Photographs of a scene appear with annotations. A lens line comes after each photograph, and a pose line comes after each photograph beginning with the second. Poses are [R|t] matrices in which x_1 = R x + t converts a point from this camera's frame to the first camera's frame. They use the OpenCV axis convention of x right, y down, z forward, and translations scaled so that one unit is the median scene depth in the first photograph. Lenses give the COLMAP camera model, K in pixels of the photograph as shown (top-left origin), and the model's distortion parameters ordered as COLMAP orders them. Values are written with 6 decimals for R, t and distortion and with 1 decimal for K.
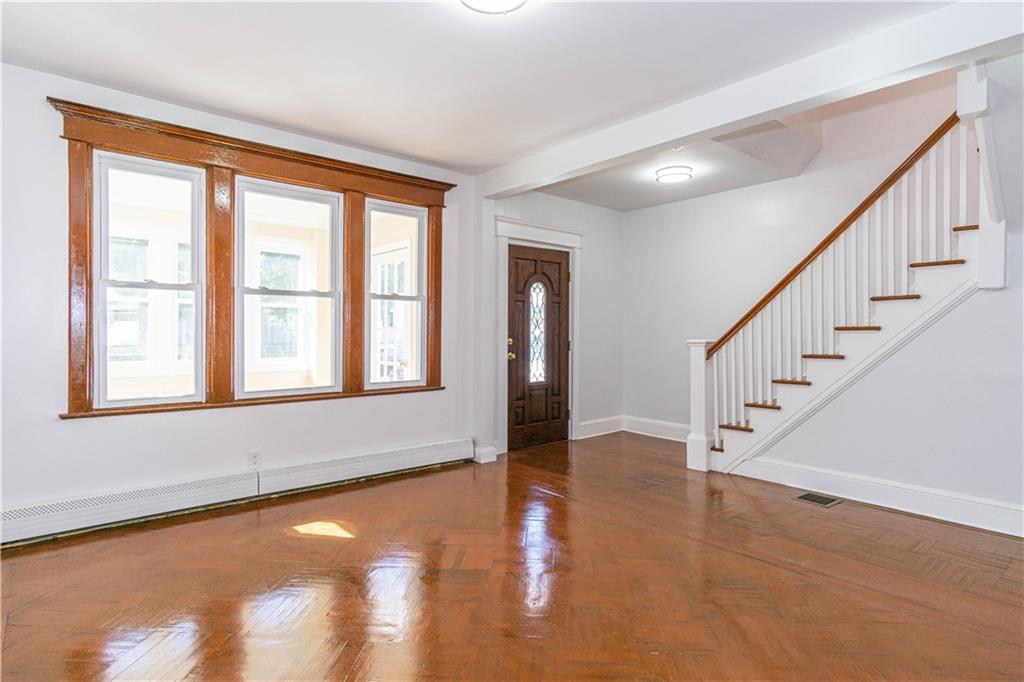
lens RADIAL K [[549.1, 0, 511.0], [0, 549.1, 340.8], [0, 0, 1]] dist [0.000477, -0.000039]
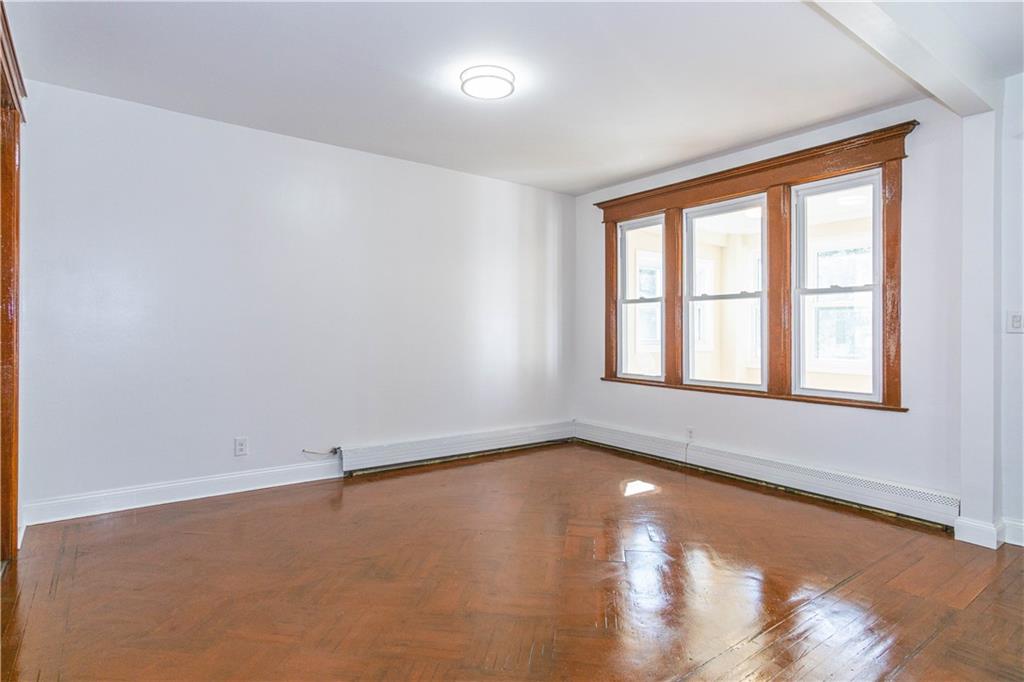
lens RADIAL K [[552.4, 0, 508.1], [0, 552.4, 330.7], [0, 0, 1]] dist [0.001468, 0.000412]
pose [[-0.087303, -0.002521, -0.996179, 0.717432], [-0.018208, 0.999834, -0.000934, -0.008004], [0.996015, 0.018057, -0.087334, 0.614297]]
